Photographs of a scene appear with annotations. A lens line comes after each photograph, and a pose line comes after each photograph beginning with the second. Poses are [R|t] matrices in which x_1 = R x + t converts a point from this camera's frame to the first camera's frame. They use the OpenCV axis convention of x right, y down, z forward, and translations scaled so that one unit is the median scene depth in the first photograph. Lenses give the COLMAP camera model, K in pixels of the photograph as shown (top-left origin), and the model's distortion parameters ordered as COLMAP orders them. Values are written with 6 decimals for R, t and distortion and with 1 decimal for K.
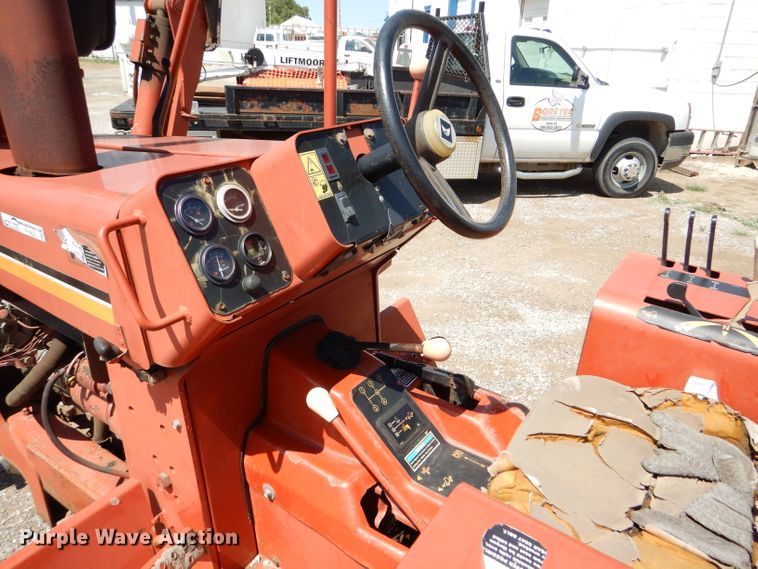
lens RADIAL K [[541.2, 0, 375.1], [0, 541.2, 277.9], [0, 0, 1]] dist [0.008890, -0.005156]
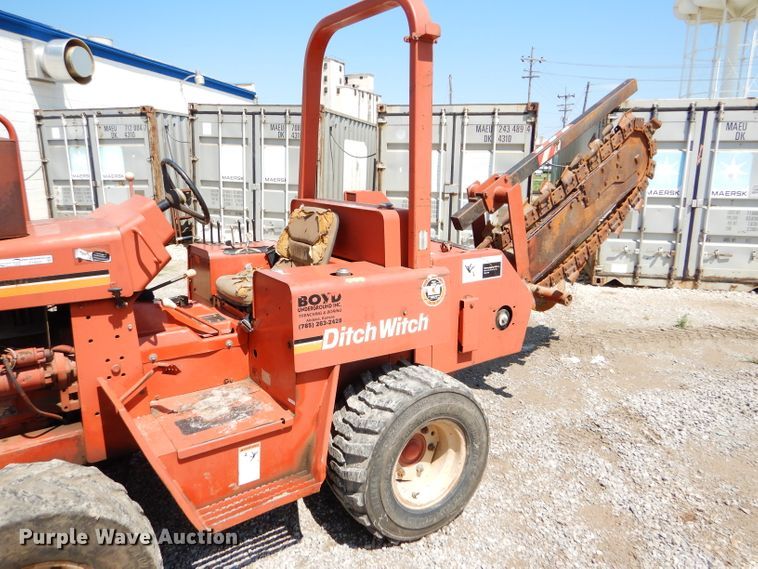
lens RADIAL K [[541.2, 0, 378.5], [0, 541.2, 279.2], [0, 0, 1]] dist [0.008890, -0.005156]
pose [[0.341697, -0.222196, 0.913166, -0.324030], [0.369473, 0.925173, 0.086865, 0.042616], [-0.864137, 0.307708, 0.398224, -0.139092]]
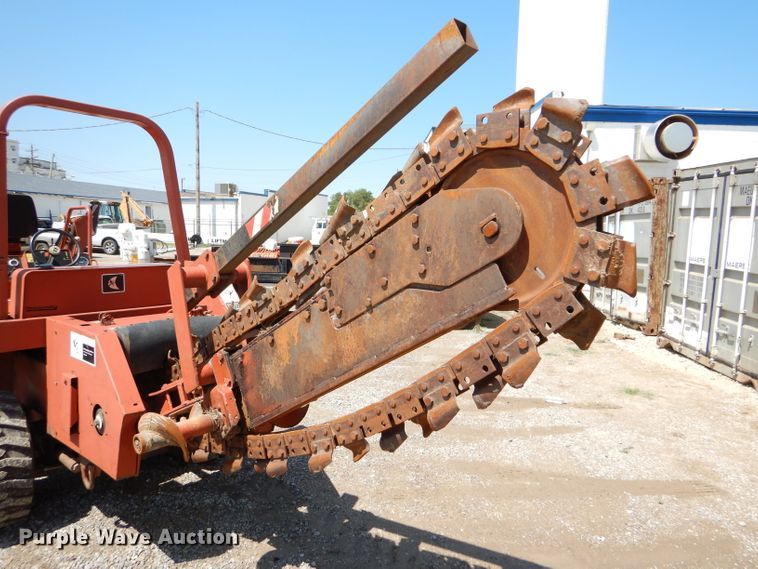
lens RADIAL K [[541.2, 0, 377.9], [0, 541.2, 278.7], [0, 0, 1]] dist [0.008890, -0.005156]
pose [[0.991384, -0.000526, -0.130987, 0.513968], [-0.040345, 0.950149, -0.309175, 0.194777], [0.124619, 0.311796, 0.941941, -0.451464]]
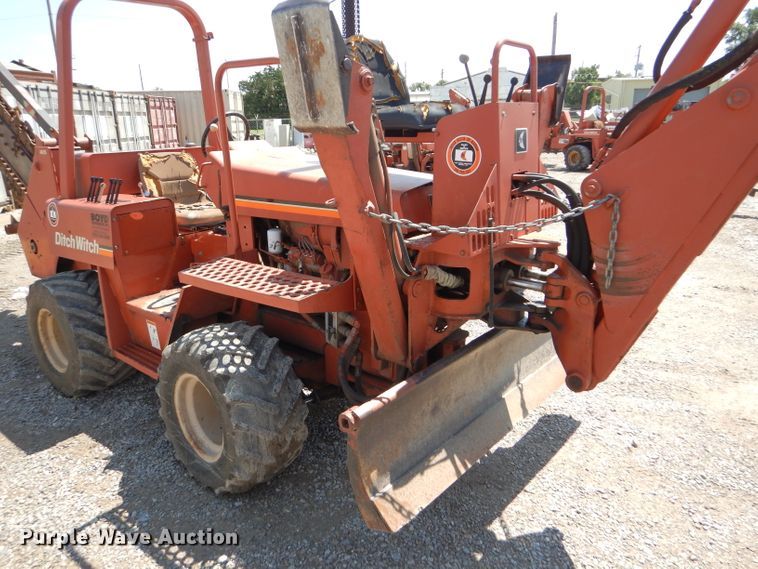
lens RADIAL K [[541.2, 0, 380.6], [0, 541.2, 278.1], [0, 0, 1]] dist [0.008890, -0.005156]
pose [[-0.998309, -0.023463, 0.053189, -0.168568], [0.016198, 0.766440, 0.642111, -0.278596], [-0.055832, 0.641887, -0.764764, 0.634273]]
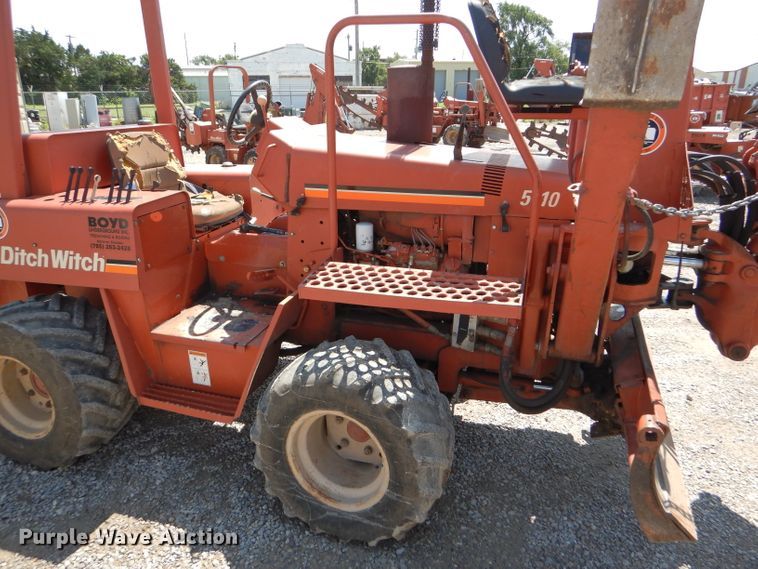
lens RADIAL K [[541.2, 0, 379.4], [0, 541.2, 276.7], [0, 0, 1]] dist [0.008890, -0.005156]
pose [[-0.952779, 0.075457, -0.294141, 0.058852], [-0.140513, 0.749145, 0.647331, -0.239446], [0.269200, 0.658094, -0.703167, 0.560441]]
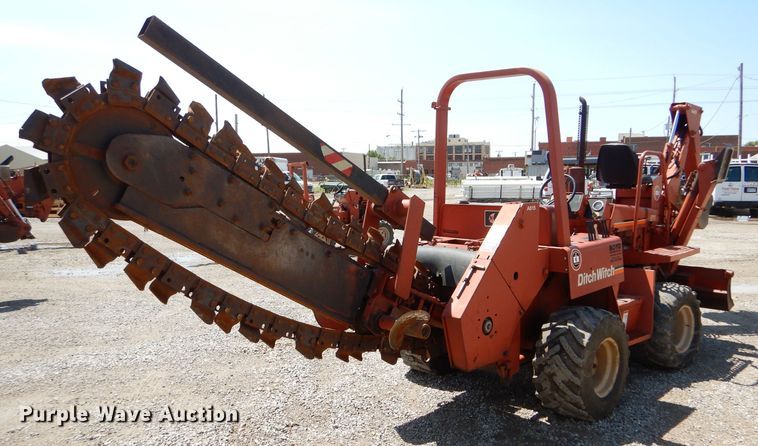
lens RADIAL K [[615.2, 0, 398.2], [0, 615.2, 261.3], [0, 0, 1]] dist [0.009989, -0.006650]
pose [[-0.157982, 0.108165, -0.981500, 0.951692], [-0.393795, 0.904617, 0.163077, -0.000548], [0.905520, 0.412273, -0.100318, 0.055525]]
